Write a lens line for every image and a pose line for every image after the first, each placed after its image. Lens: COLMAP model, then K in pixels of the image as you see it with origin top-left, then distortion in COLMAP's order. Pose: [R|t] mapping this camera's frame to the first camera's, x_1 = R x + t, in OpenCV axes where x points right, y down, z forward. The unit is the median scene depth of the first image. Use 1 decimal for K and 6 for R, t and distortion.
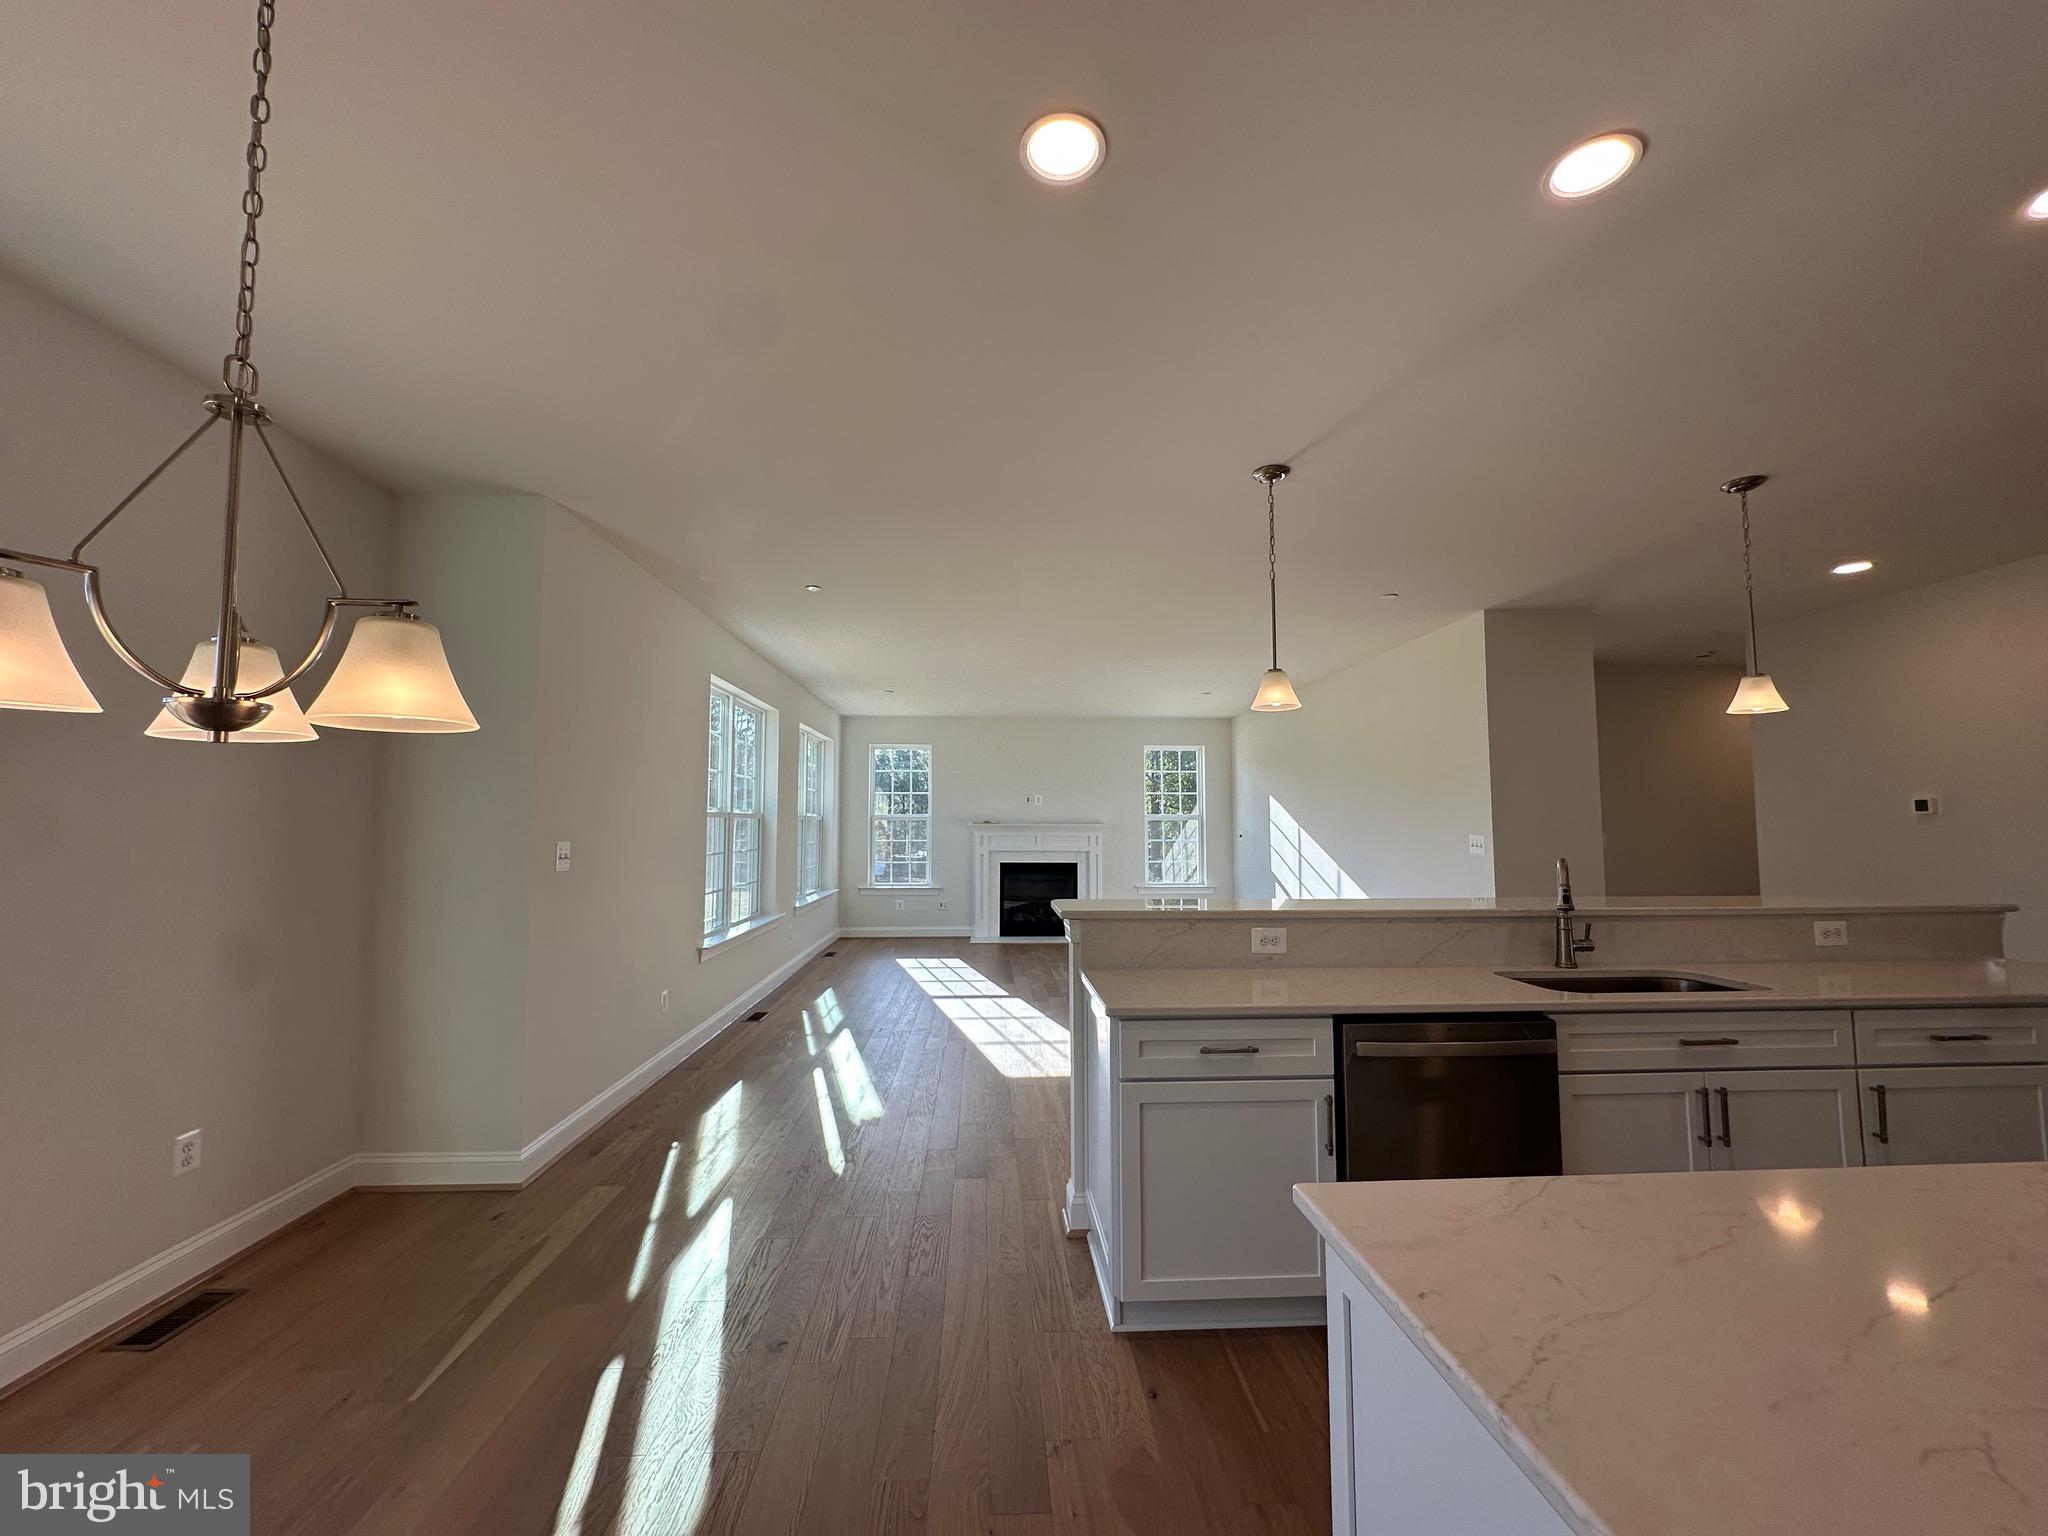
lens RADIAL K [[820.6, 0, 1027.9], [0, 820.6, 771.3], [0, 0, 1]] dist [-0.005504, 0.001721]
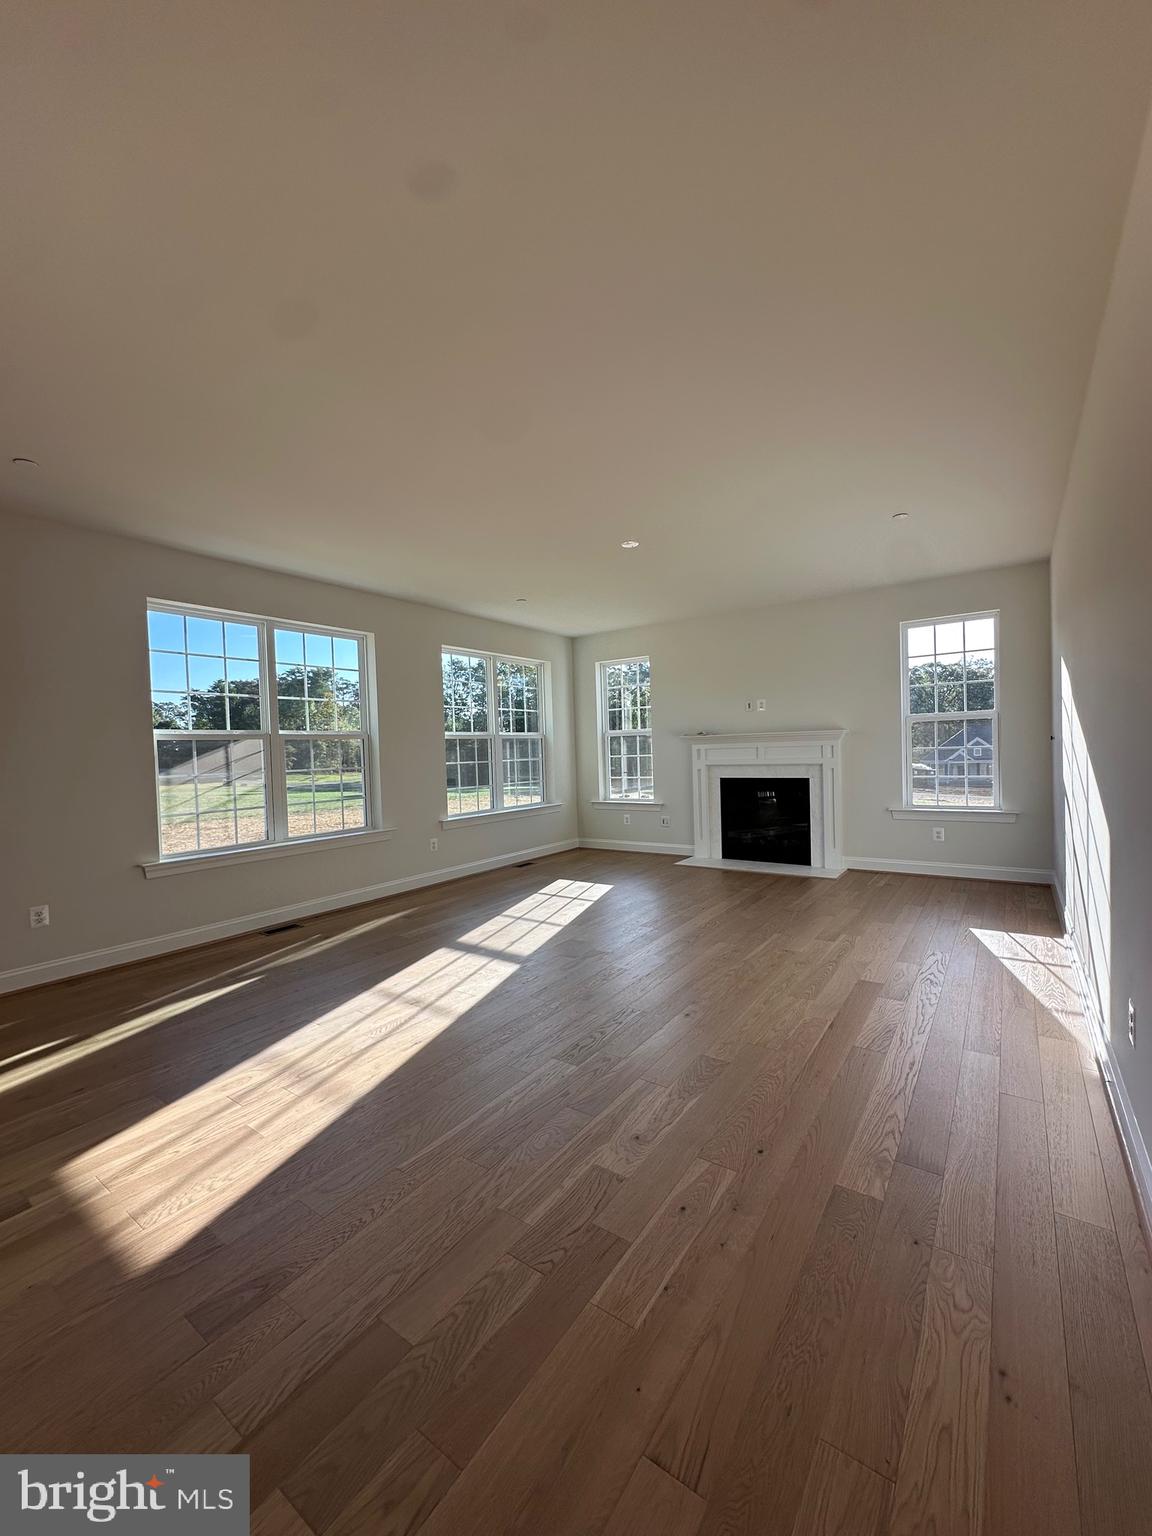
lens RADIAL K [[615.5, 0, 568.4], [0, 615.5, 767.5], [0, 0, 1]] dist [-0.005504, 0.001721]
pose [[0.785390, -0.008472, -0.618943, 0.849717], [0.070930, 0.994552, 0.076391, 0.122277], [0.614924, -0.103898, 0.781712, 1.244515]]
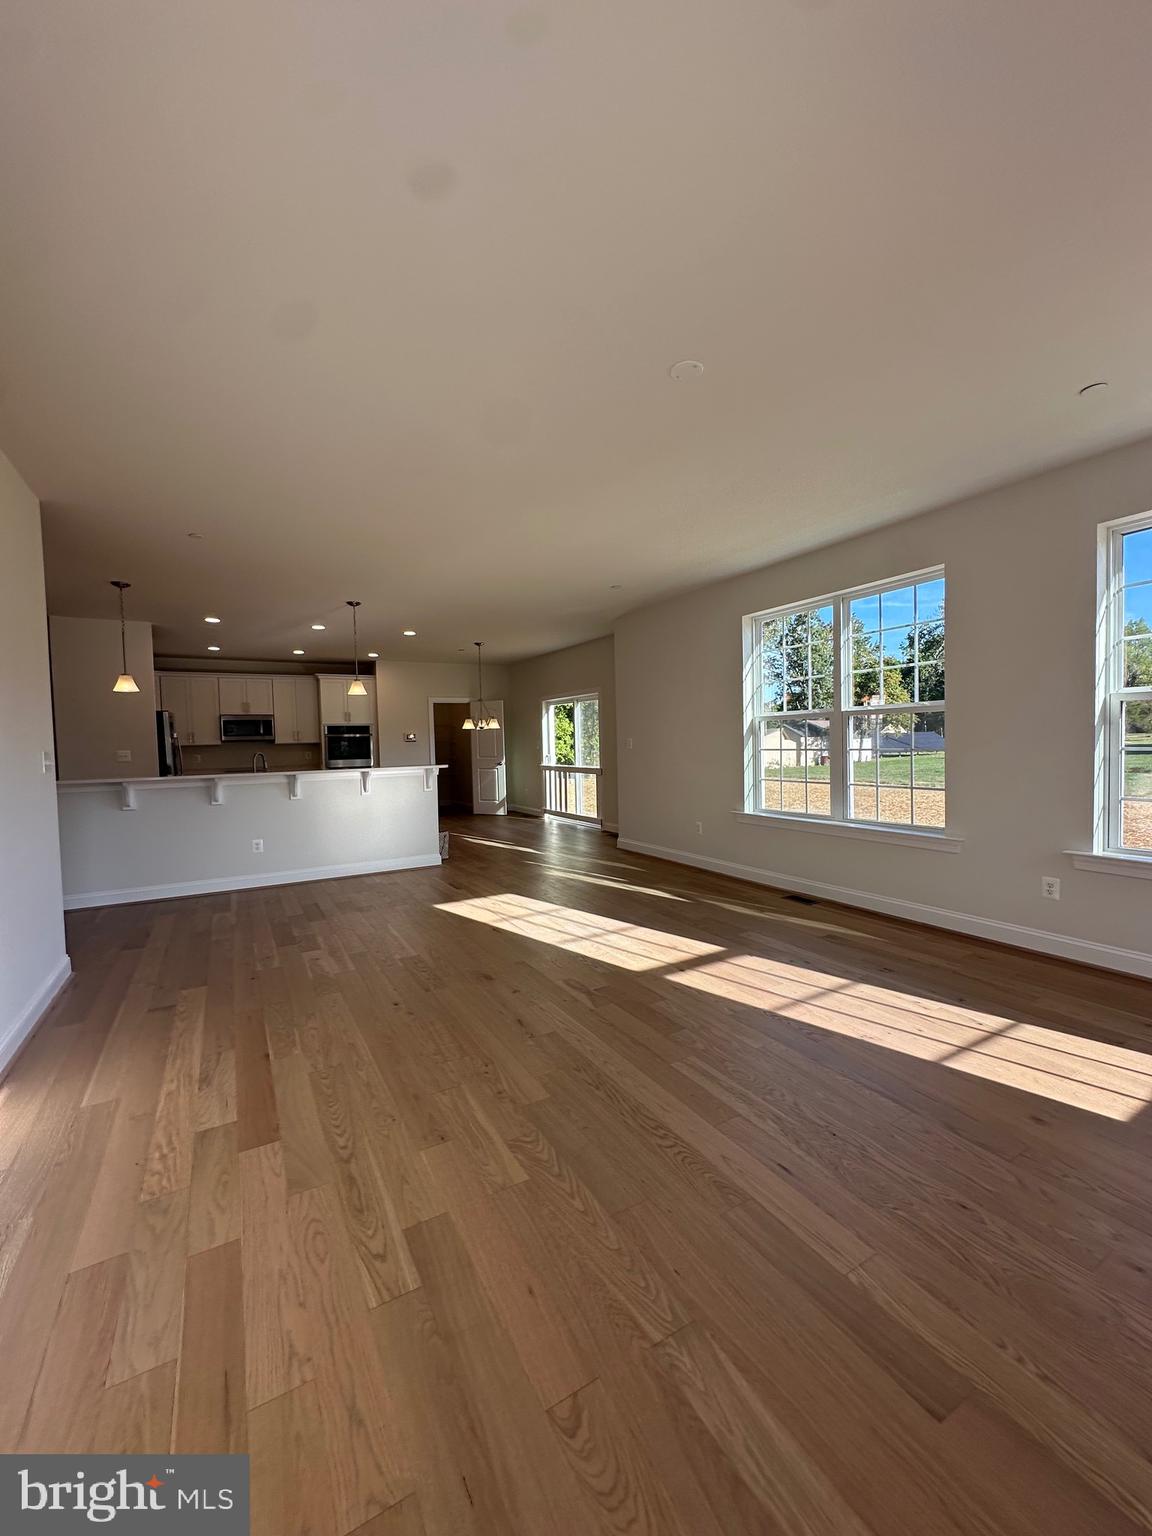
lens RADIAL K [[615.5, 0, 577.2], [0, 615.5, 765.1], [0, 0, 1]] dist [-0.005504, 0.001721]
pose [[-0.889465, 0.040023, -0.455248, 0.588785], [0.055425, 0.998252, -0.020529, 0.232573], [0.453630, -0.043492, -0.890128, 3.056575]]
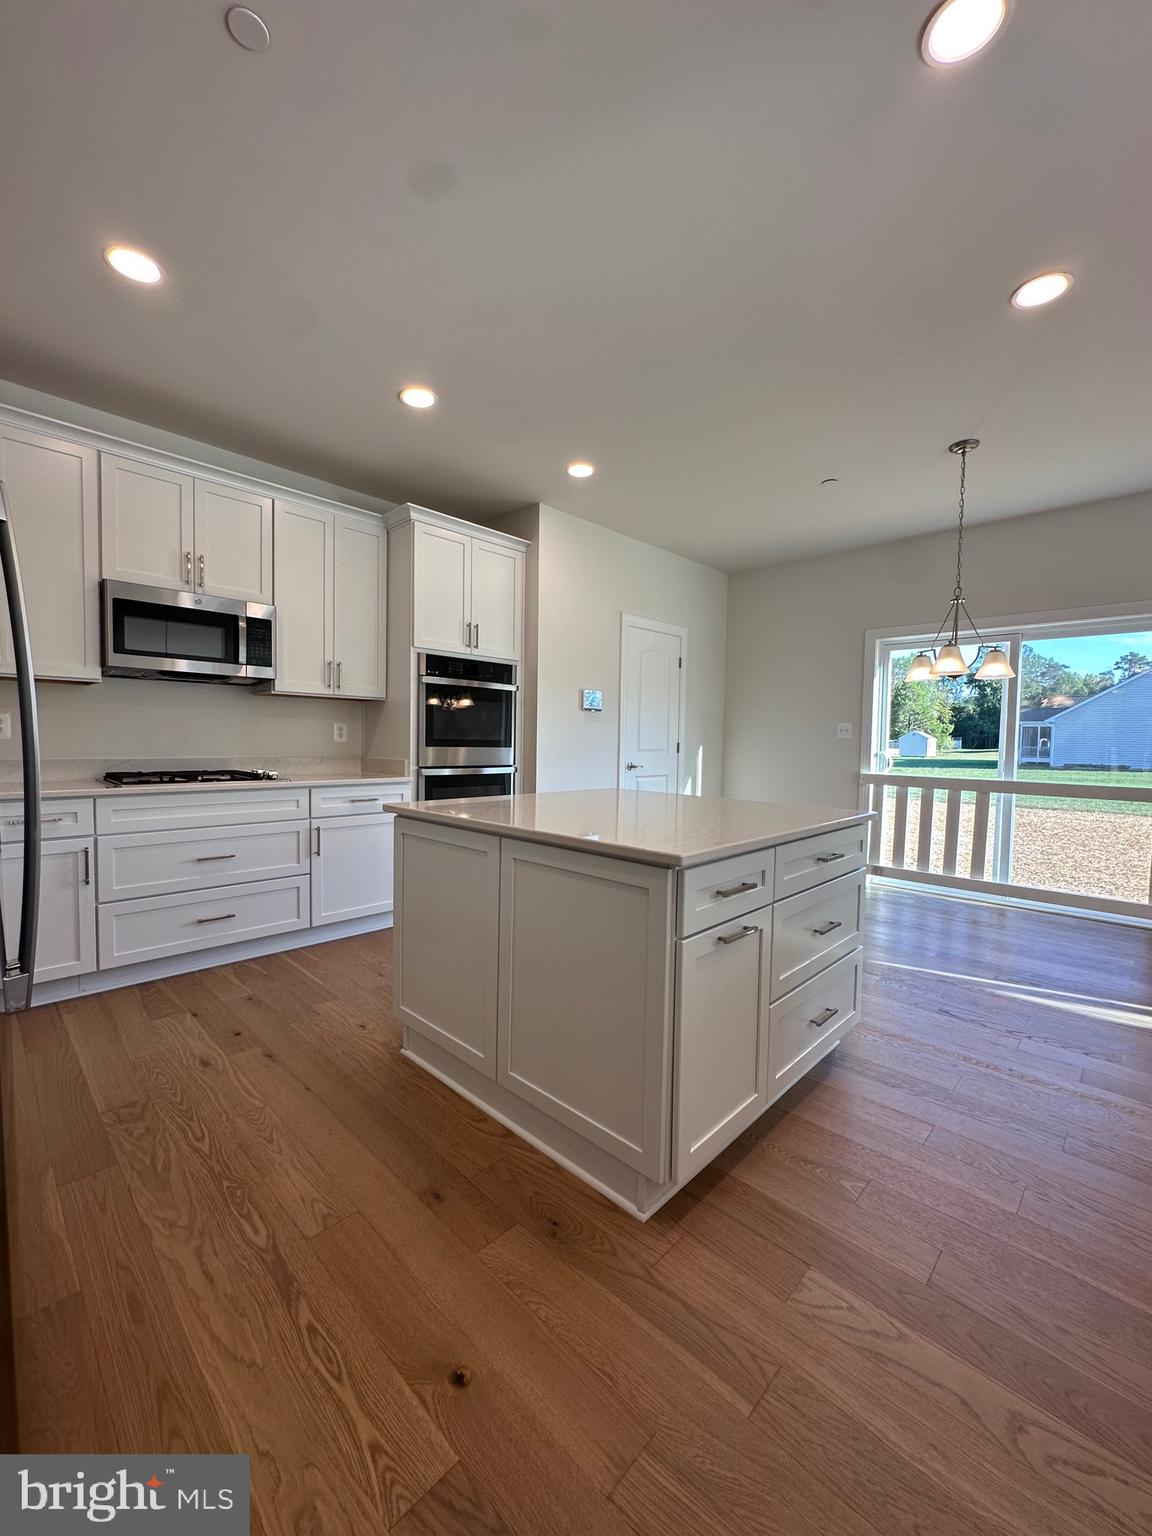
lens RADIAL K [[615.5, 0, 576.3], [0, 615.5, 767.9], [0, 0, 1]] dist [-0.005504, 0.001721]
pose [[-0.730284, 0.020482, -0.682836, 0.883423], [0.029748, 0.999556, -0.001834, 0.120089], [0.682495, -0.021653, -0.730569, 0.655900]]
